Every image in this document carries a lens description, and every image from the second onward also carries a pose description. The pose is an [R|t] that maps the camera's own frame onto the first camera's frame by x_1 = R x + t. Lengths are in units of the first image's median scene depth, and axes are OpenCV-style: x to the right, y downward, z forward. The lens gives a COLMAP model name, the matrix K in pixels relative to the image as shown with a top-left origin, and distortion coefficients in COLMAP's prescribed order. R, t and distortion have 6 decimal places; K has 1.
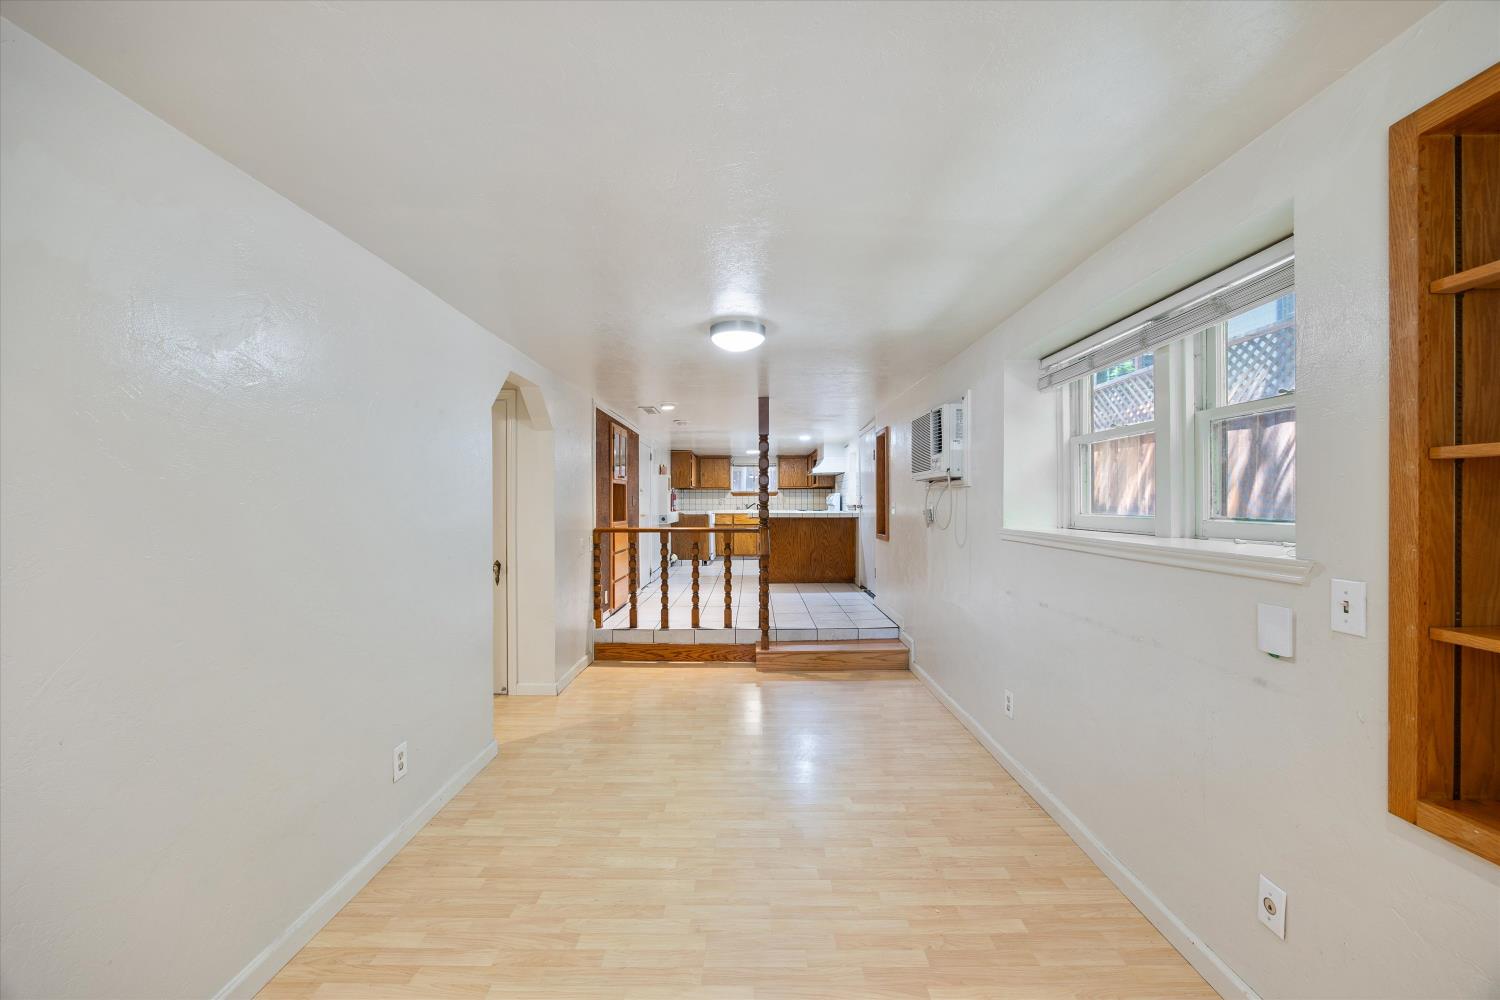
lens RADIAL K [[589.9, 0, 761.4], [0, 589.9, 510.5], [0, 0, 1]] dist [-0.001112, -0.000423]
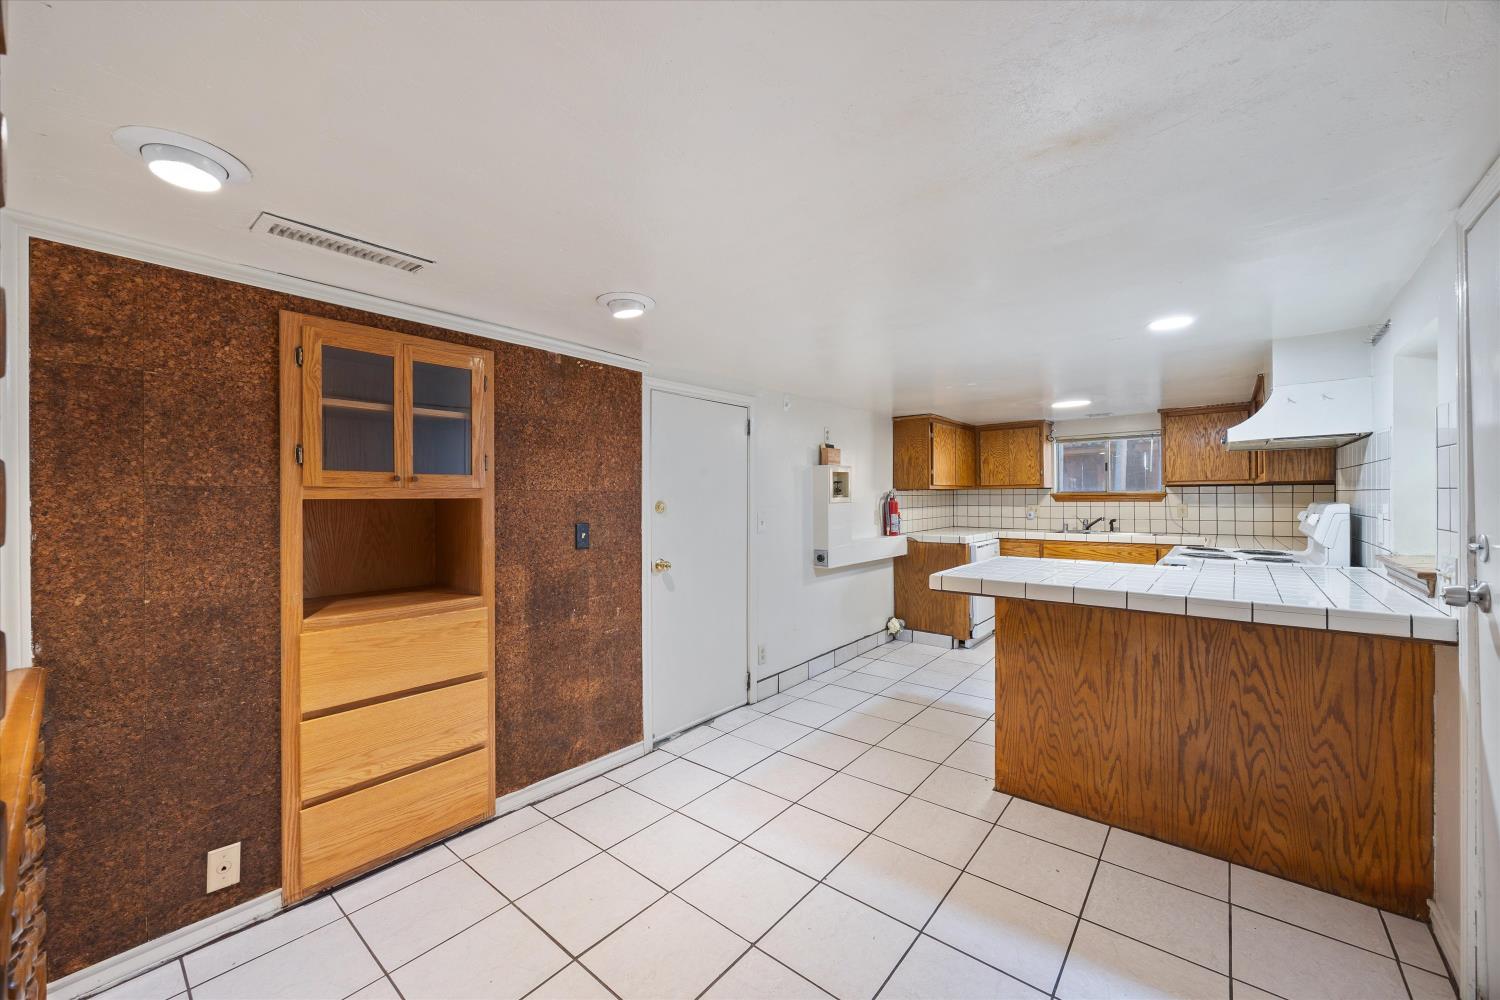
lens RADIAL K [[577.0, 0, 758.5], [0, 577.0, 498.8], [0, 0, 1]] dist [-0.002324, -0.000286]
pose [[0.764862, 0.000120, -0.644195, 0.083439], [-0.003562, 0.999985, -0.004042, -0.027303], [0.644185, 0.005386, 0.764851, 0.533370]]
